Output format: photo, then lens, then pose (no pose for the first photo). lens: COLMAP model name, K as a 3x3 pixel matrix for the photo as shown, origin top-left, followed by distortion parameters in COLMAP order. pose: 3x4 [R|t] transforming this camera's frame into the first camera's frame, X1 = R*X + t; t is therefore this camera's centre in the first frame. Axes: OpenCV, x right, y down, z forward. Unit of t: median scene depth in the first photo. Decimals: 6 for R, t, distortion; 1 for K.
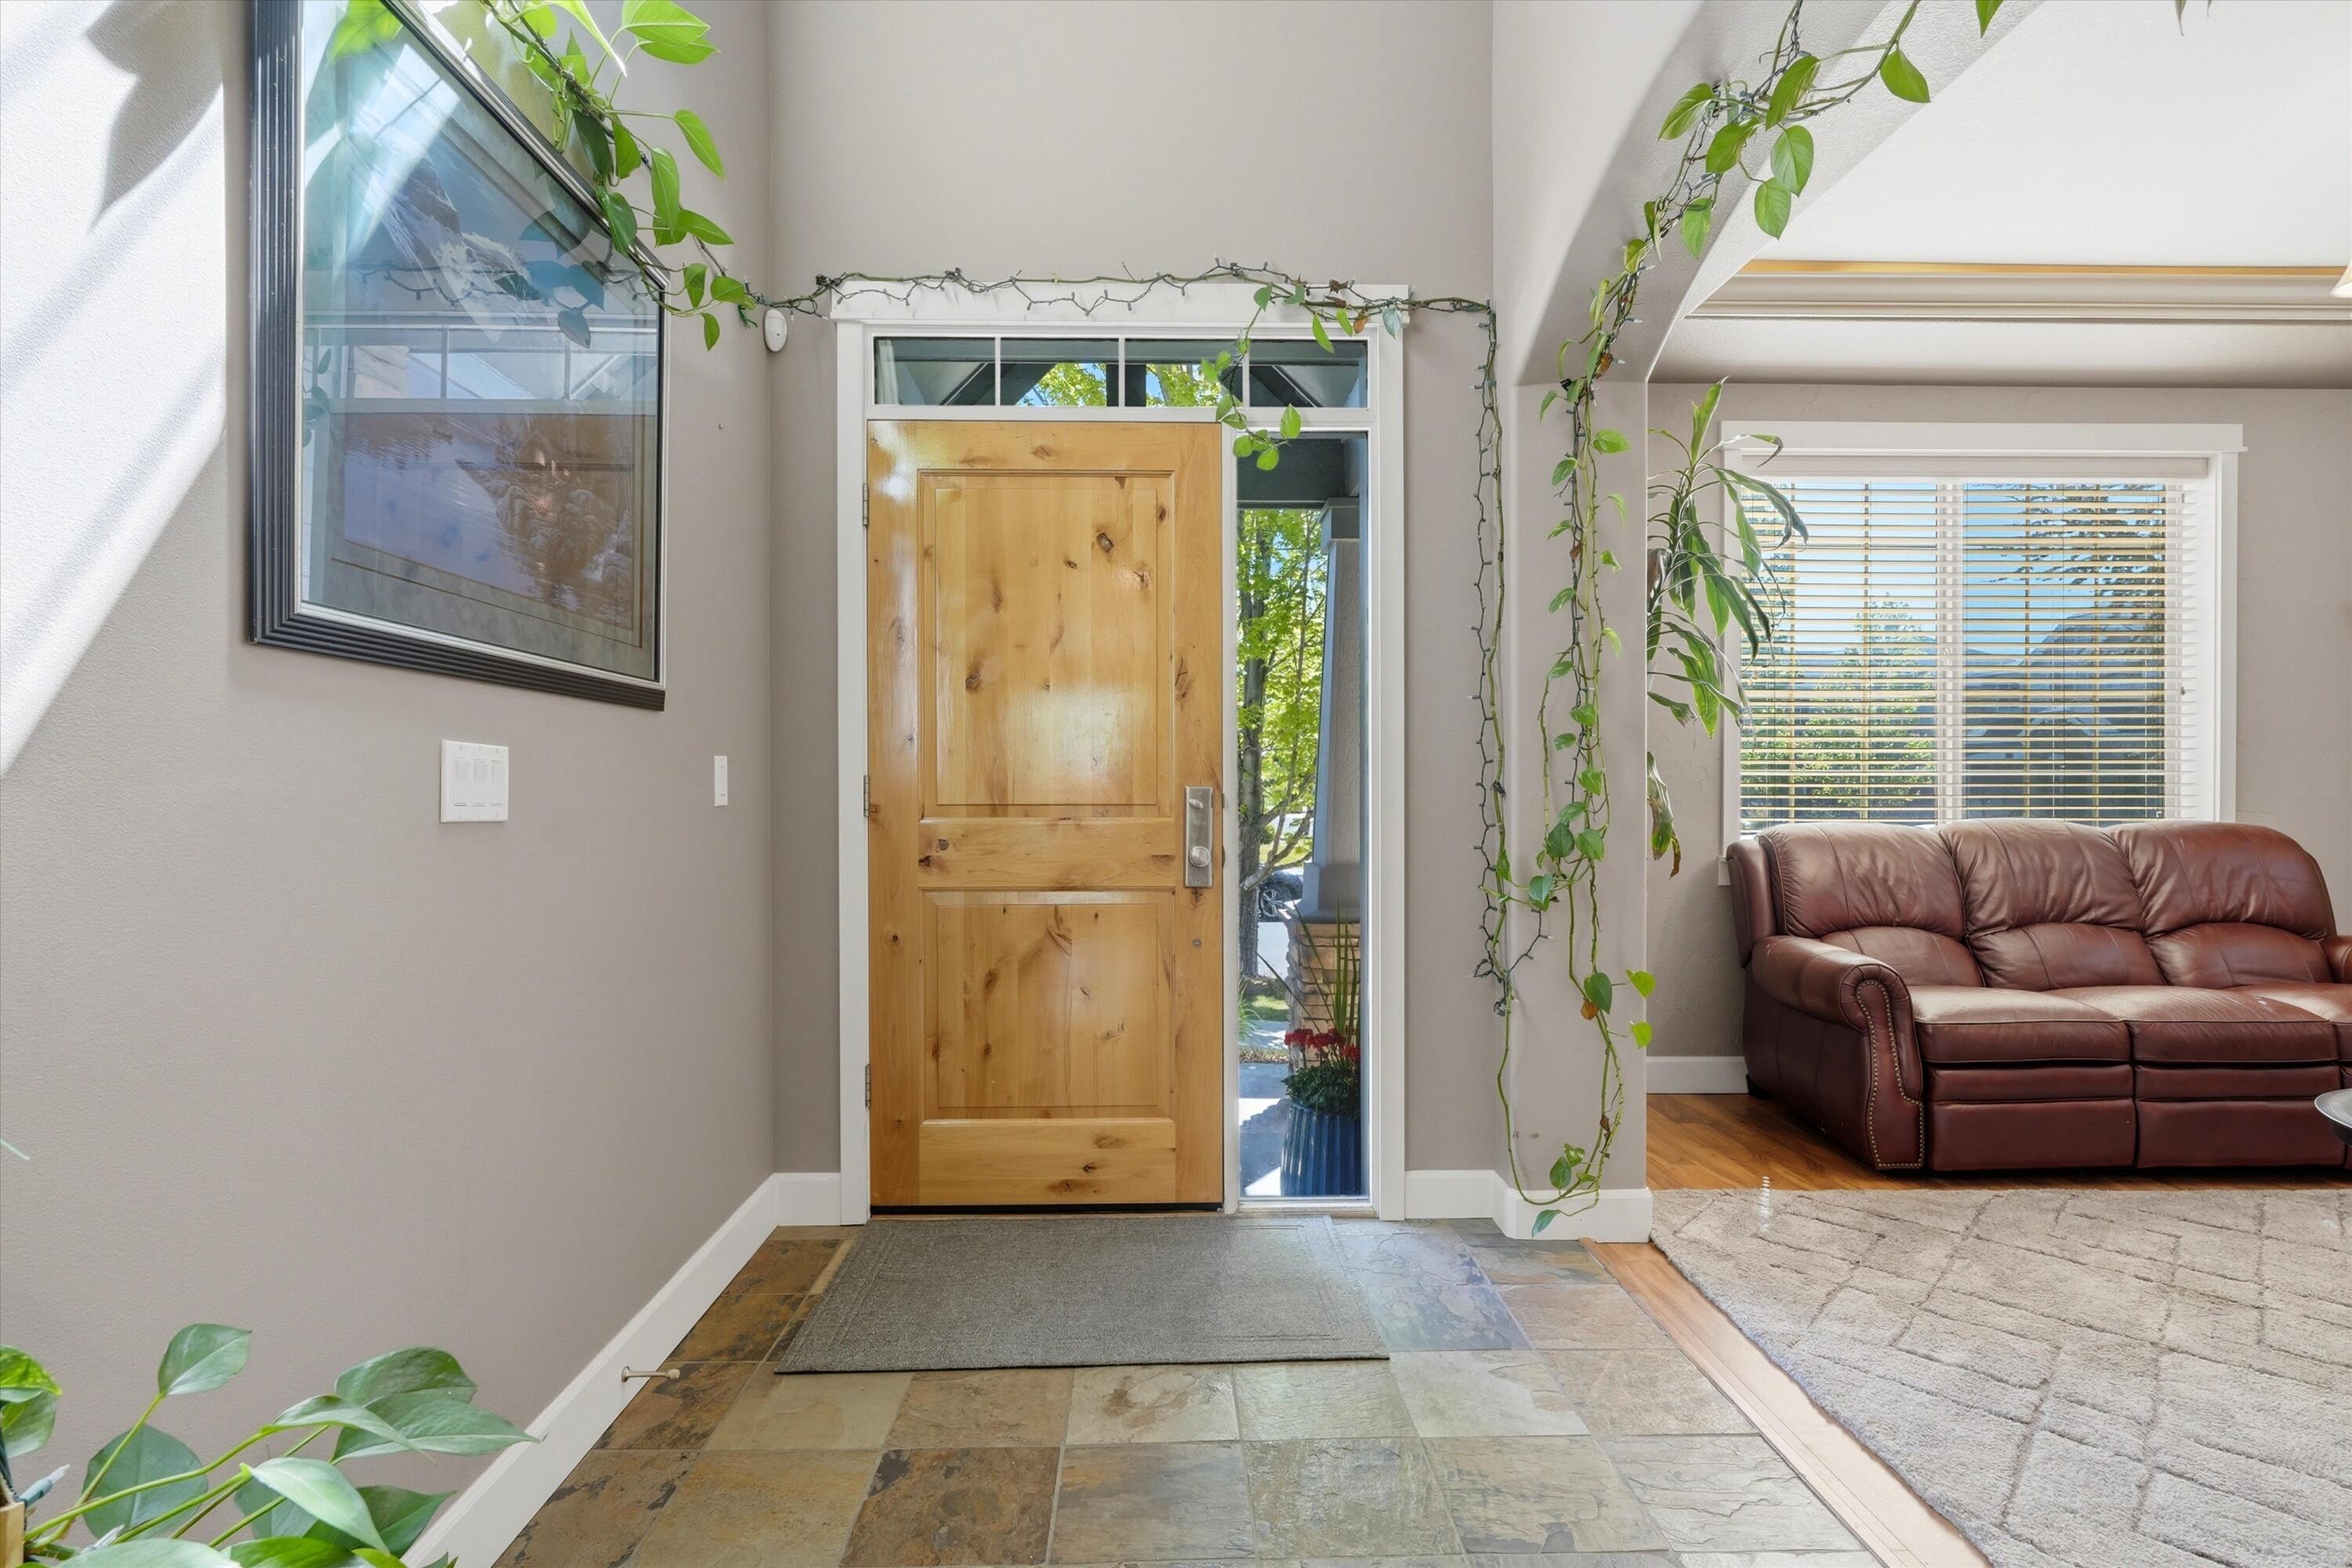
lens RADIAL K [[1171.3, 0, 1176.0], [0, 1171.3, 784.0], [0, 0, 1]] dist [-0.001156, 0.000431]
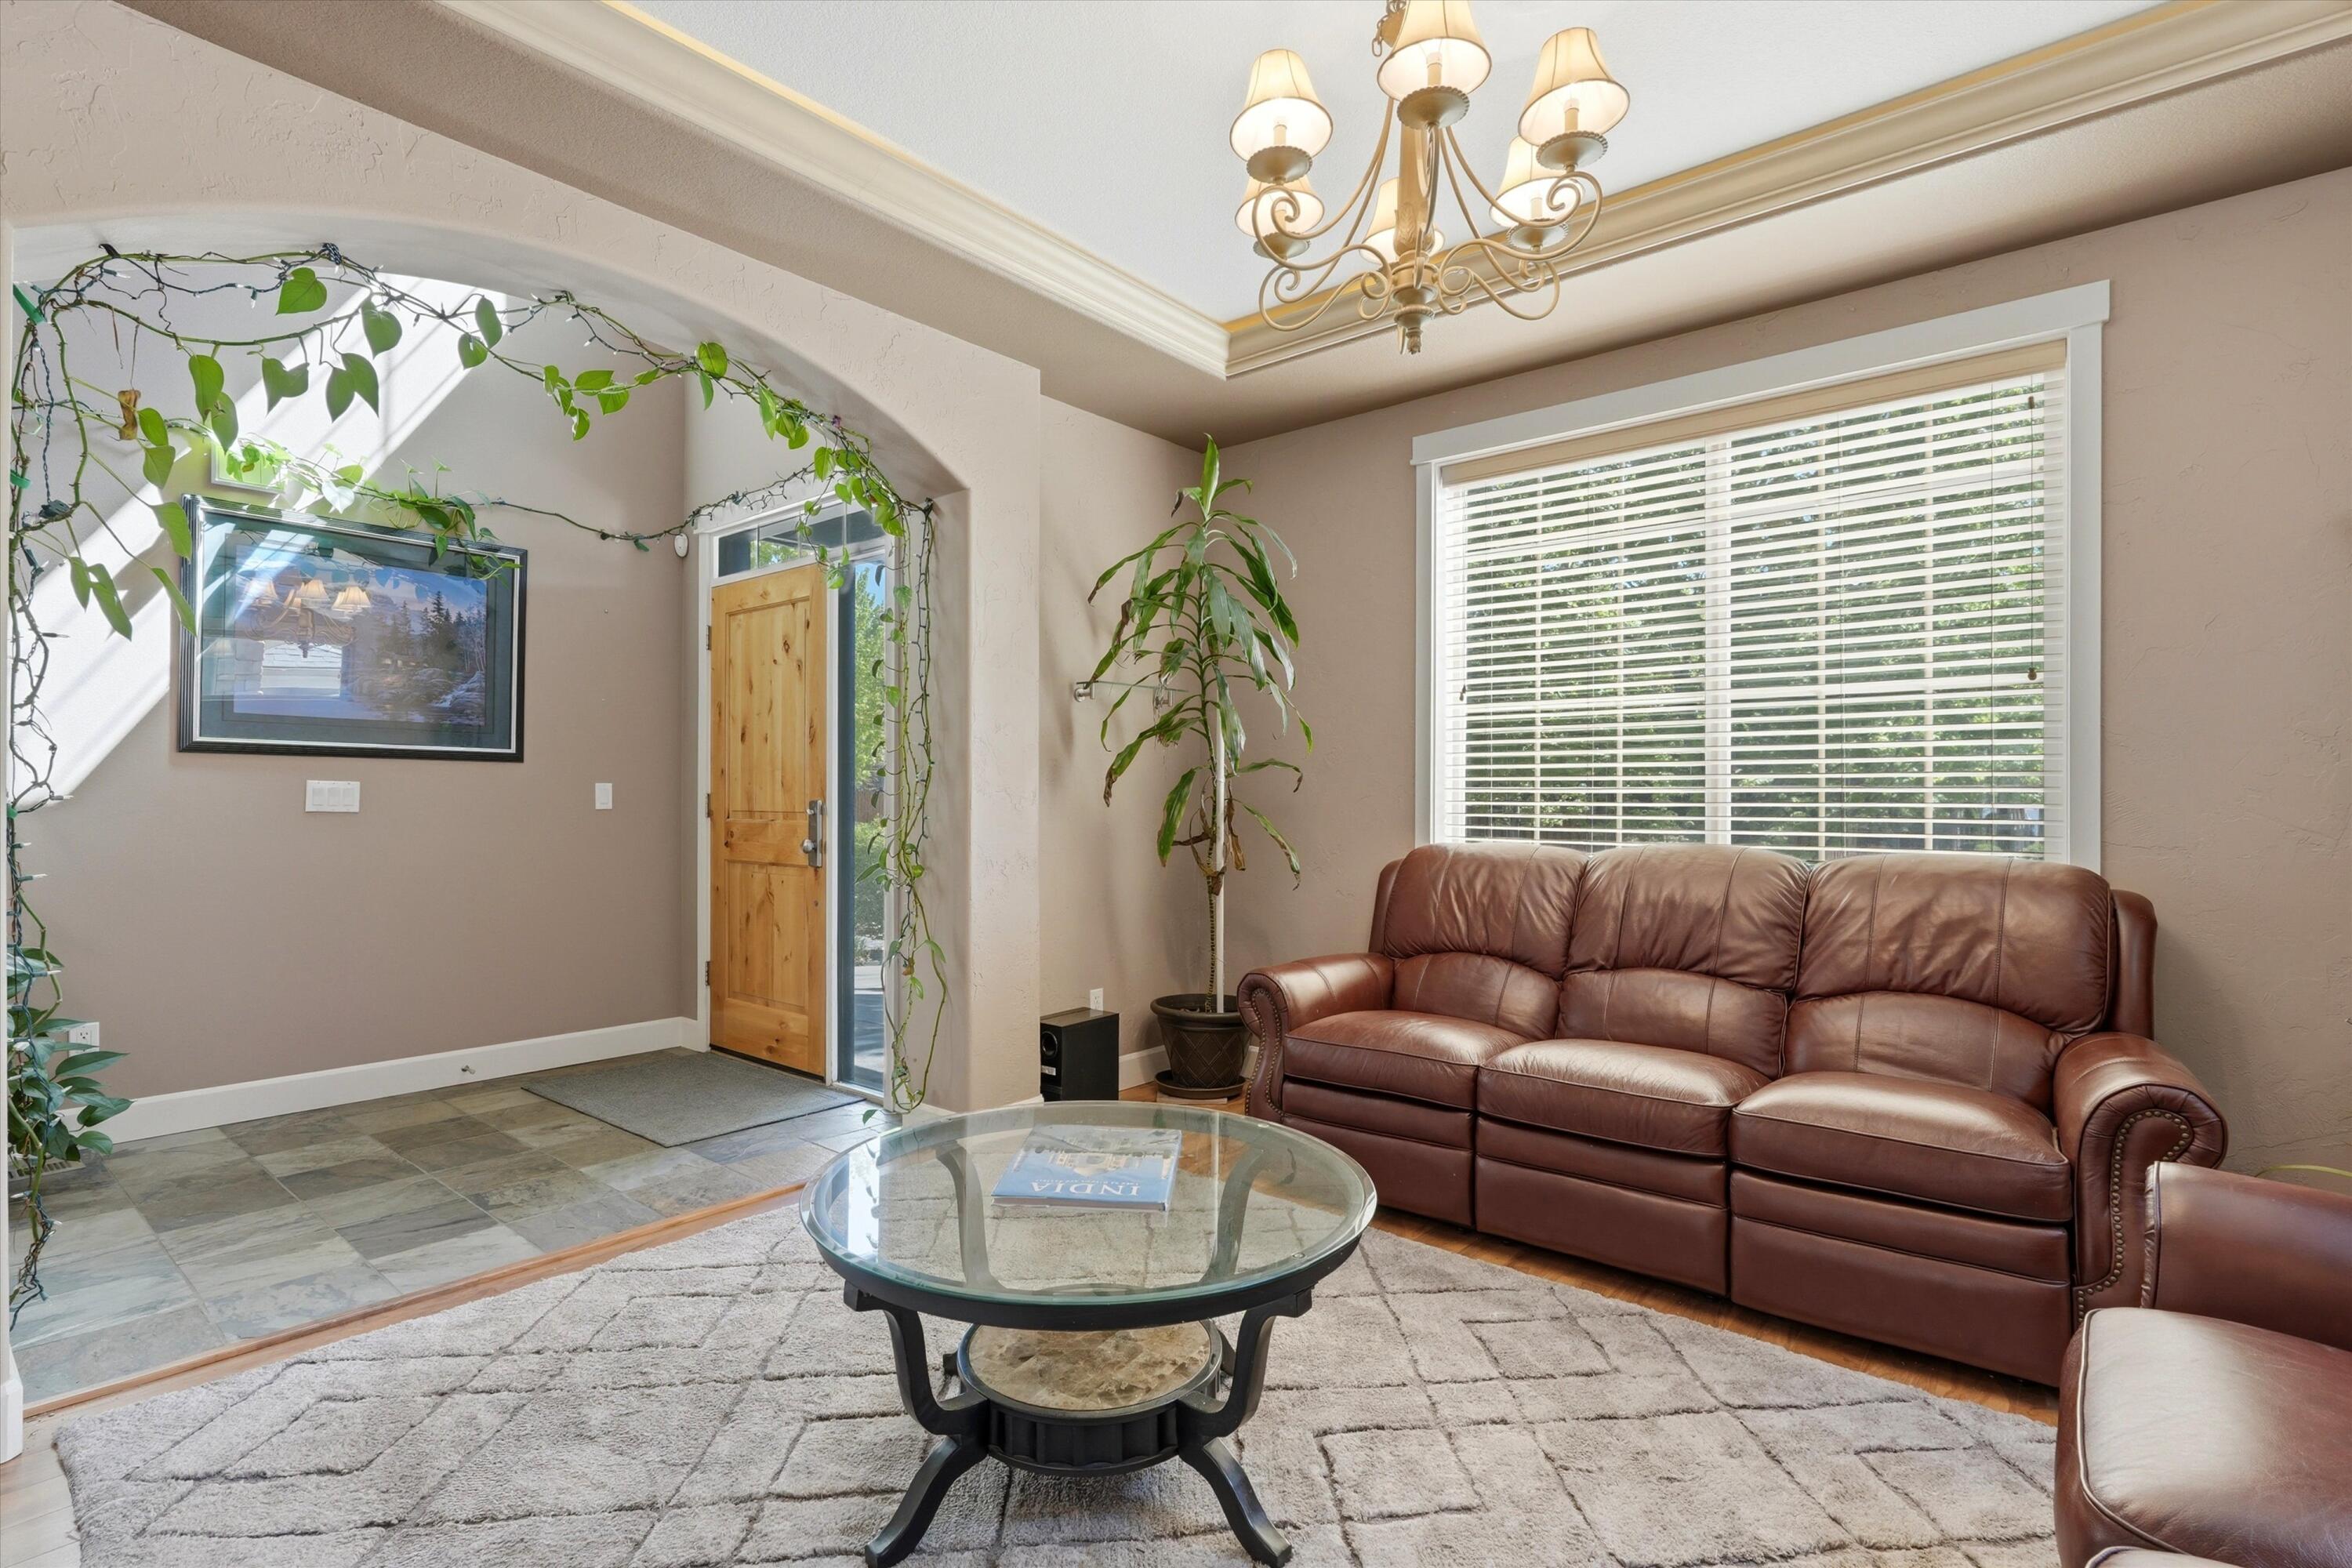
lens RADIAL K [[1130.3, 0, 1187.6], [0, 1130.3, 782.2], [0, 0, 1]] dist [0.000839, 0.000534]
pose [[0.750693, -0.005395, -0.660629, 1.376622], [-0.004162, 0.999908, -0.012896, -0.004777], [0.660638, 0.012430, 0.750602, 0.217215]]
